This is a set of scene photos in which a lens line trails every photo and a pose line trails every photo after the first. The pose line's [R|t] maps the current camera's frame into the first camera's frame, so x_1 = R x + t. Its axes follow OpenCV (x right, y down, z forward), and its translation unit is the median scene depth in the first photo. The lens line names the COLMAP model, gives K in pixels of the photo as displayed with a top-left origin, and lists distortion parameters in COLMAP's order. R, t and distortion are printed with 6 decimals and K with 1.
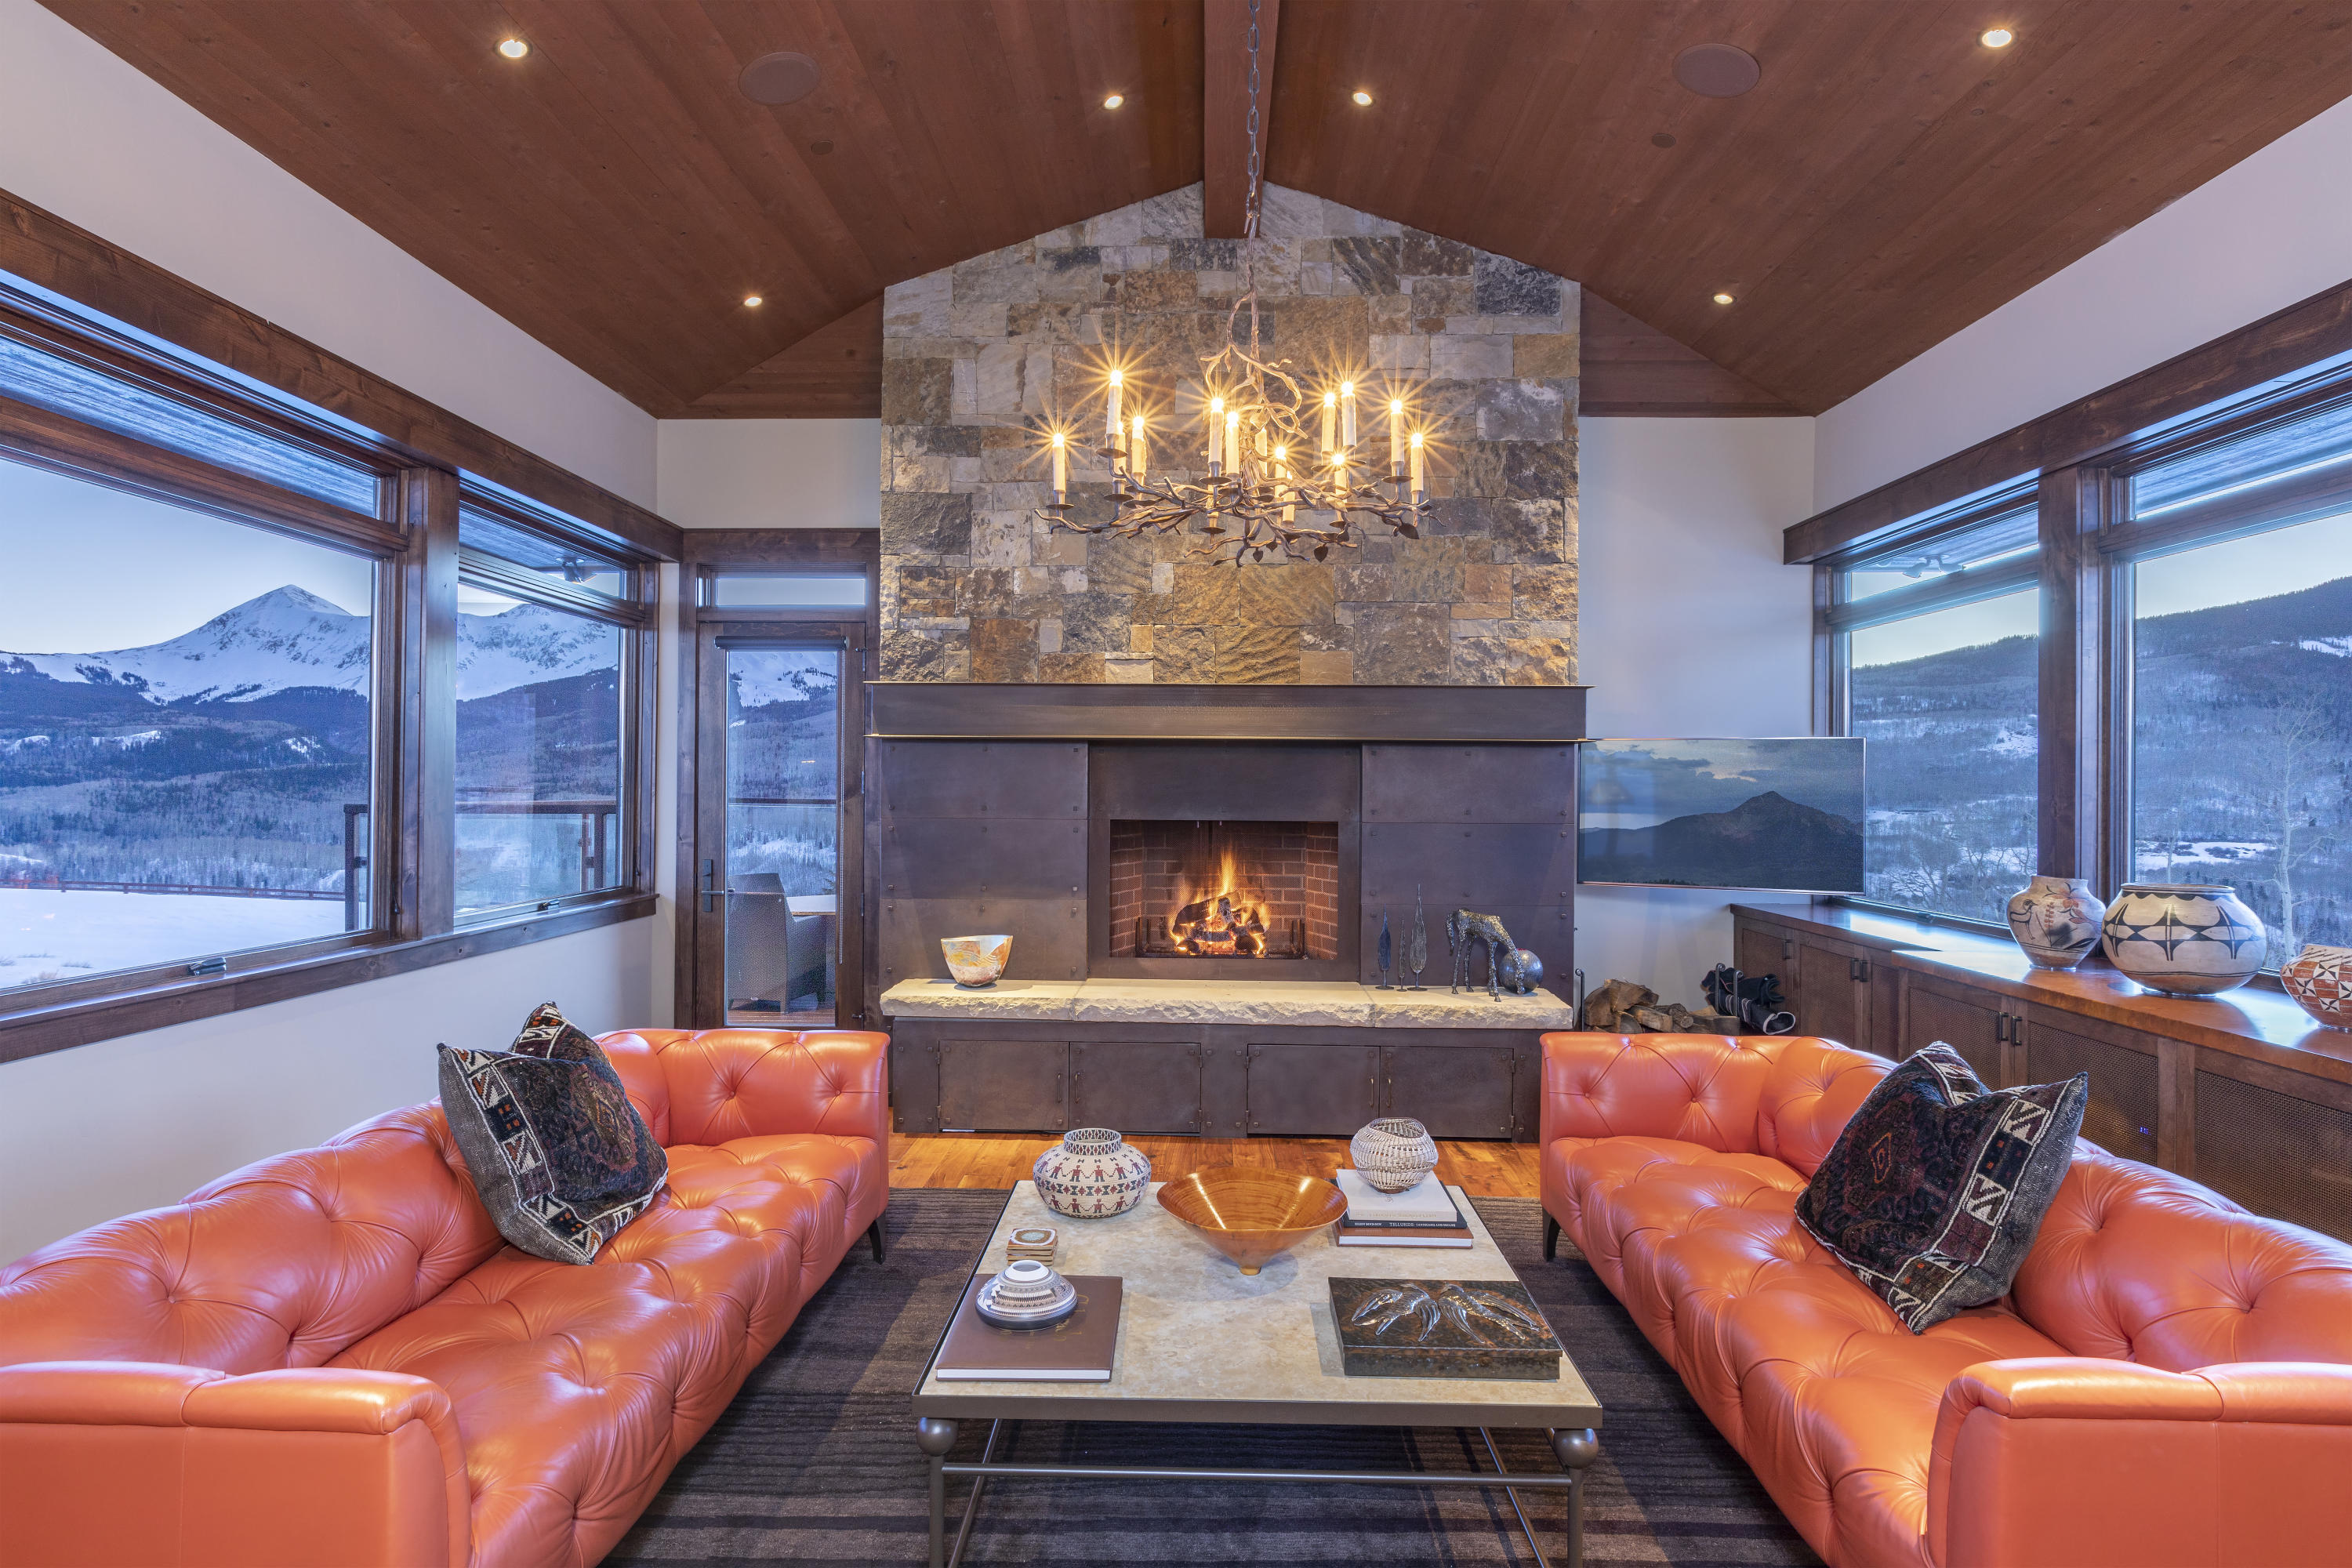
lens RADIAL K [[1287.9, 0, 1182.5], [0, 1287.9, 776.3], [0, 0, 1]] dist [0.002136, 0.000292]
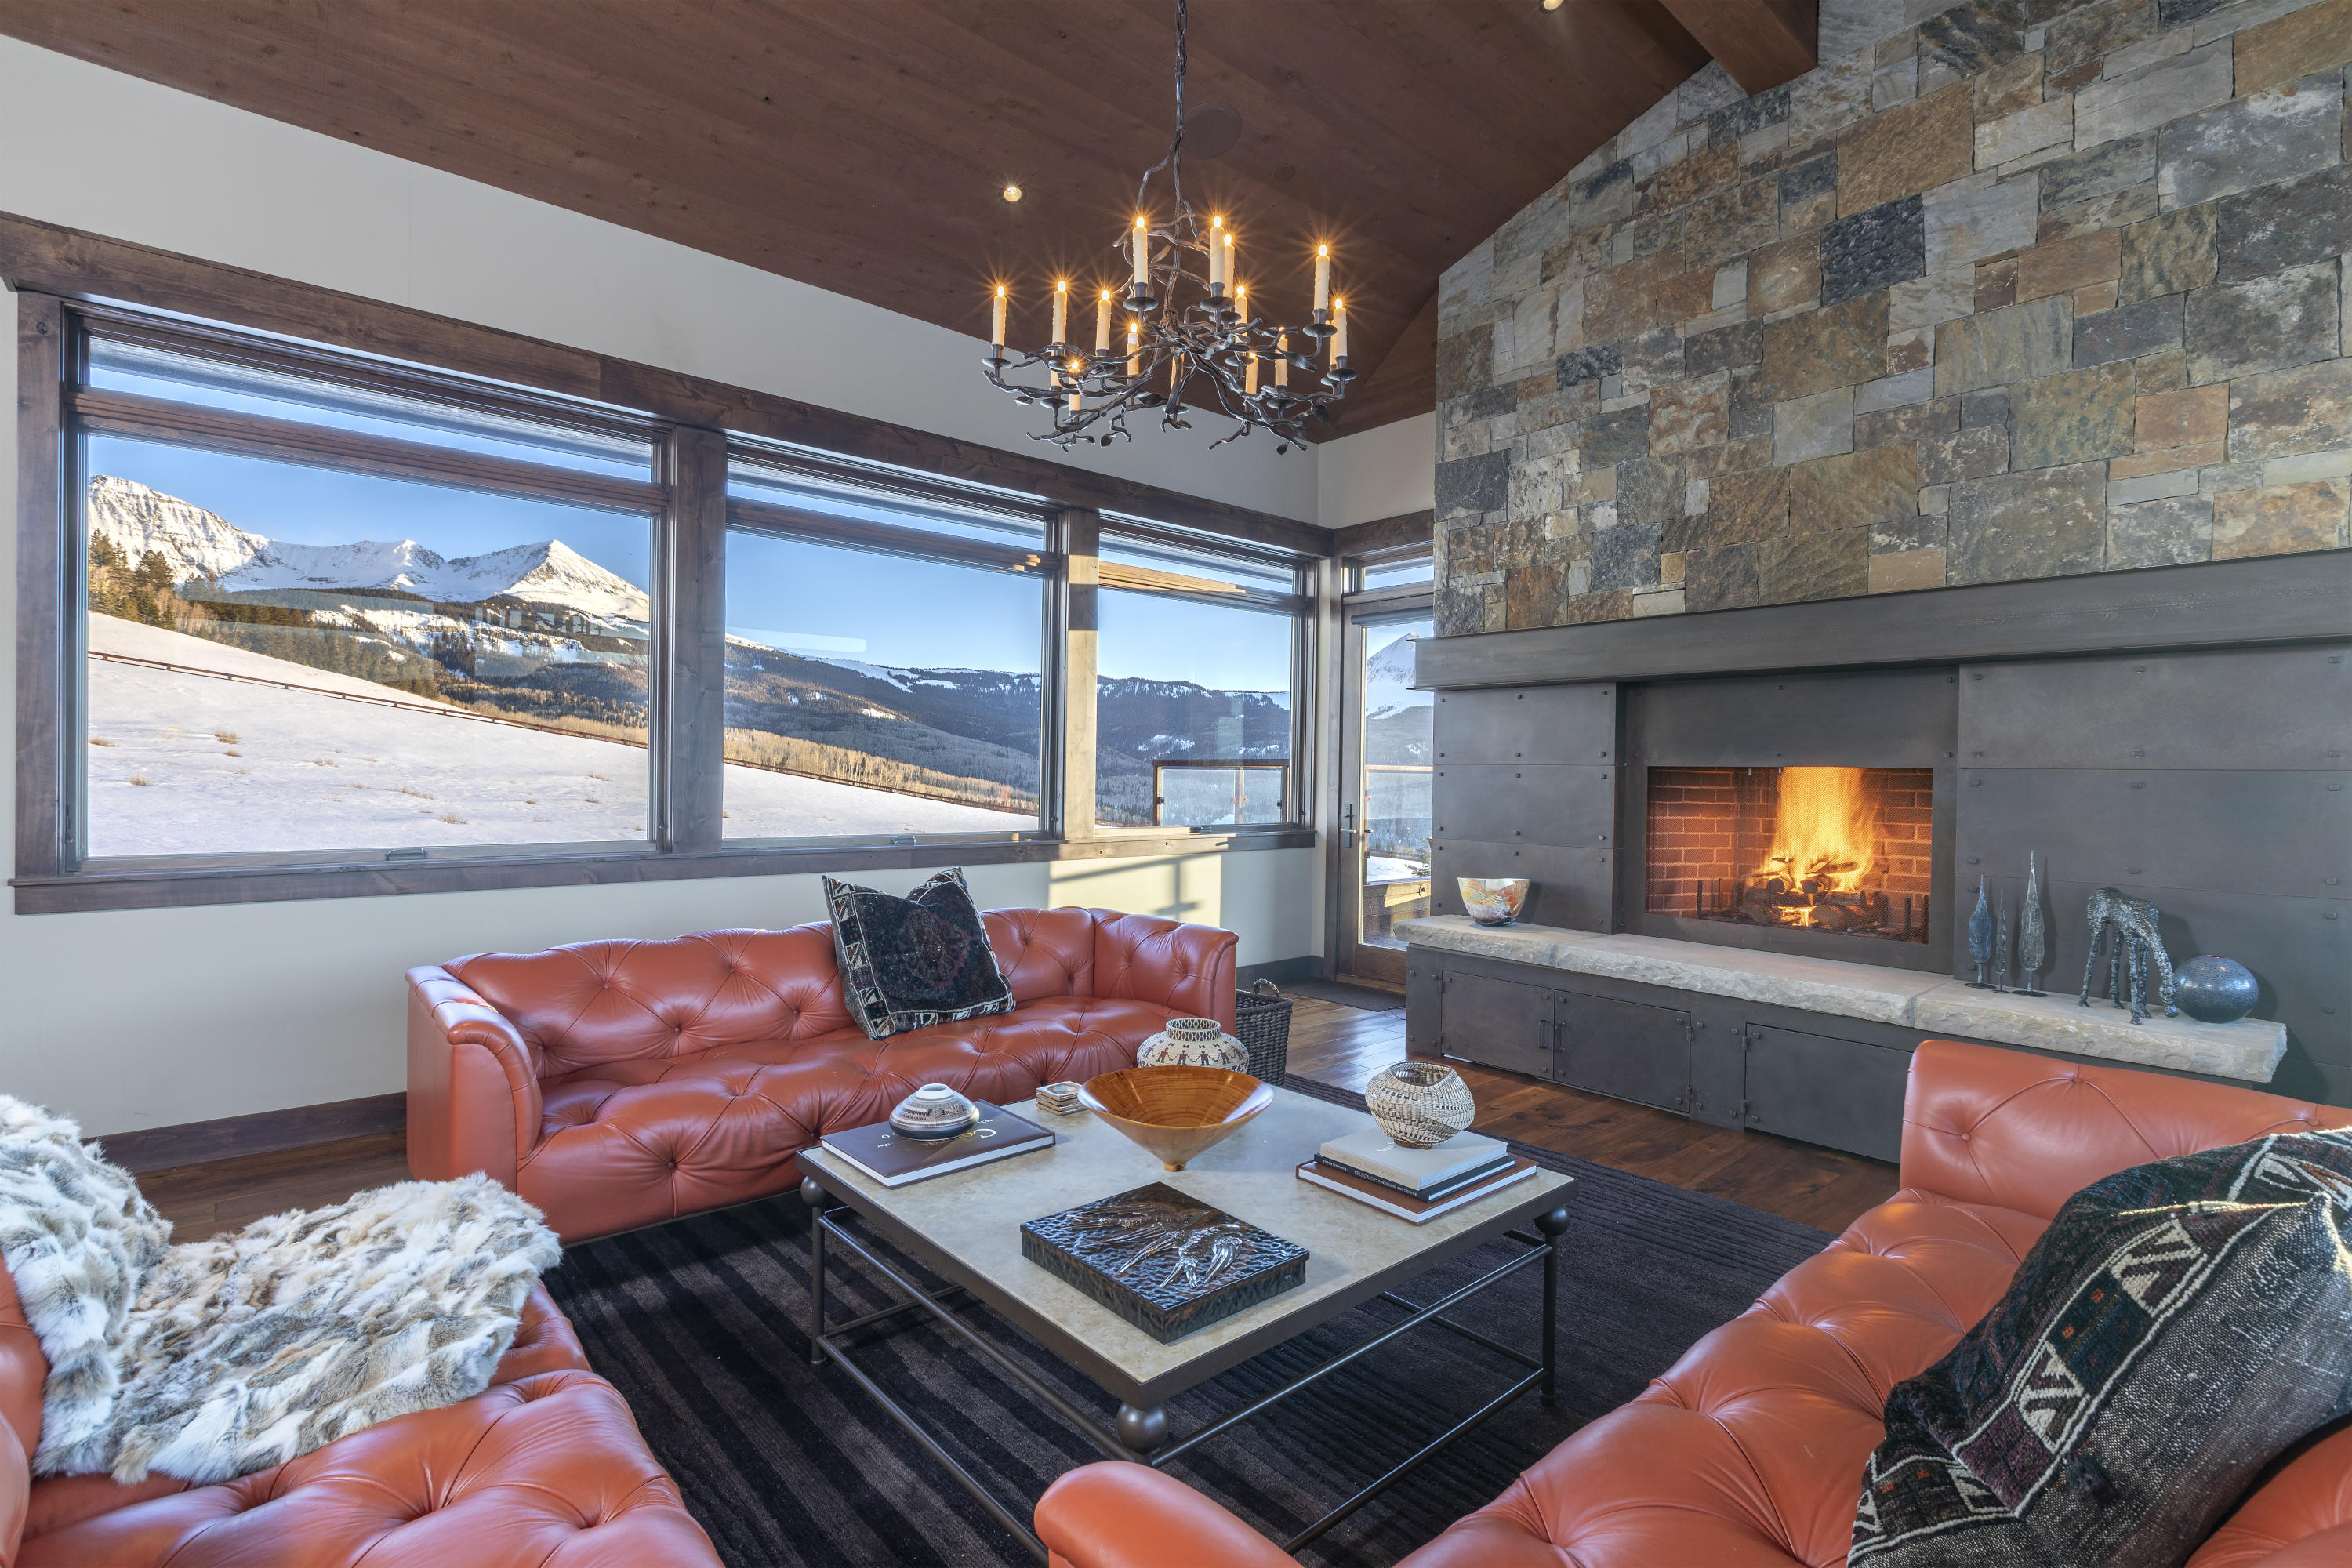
lens RADIAL K [[1108.3, 0, 1176.1], [0, 1108.3, 788.1], [0, 0, 1]] dist [-0.001900, -0.002546]
pose [[0.664953, 0.012289, -0.746784, 0.323429], [-0.004062, 0.999909, 0.012838, 0.041022], [0.746874, -0.005503, 0.664943, 0.212312]]
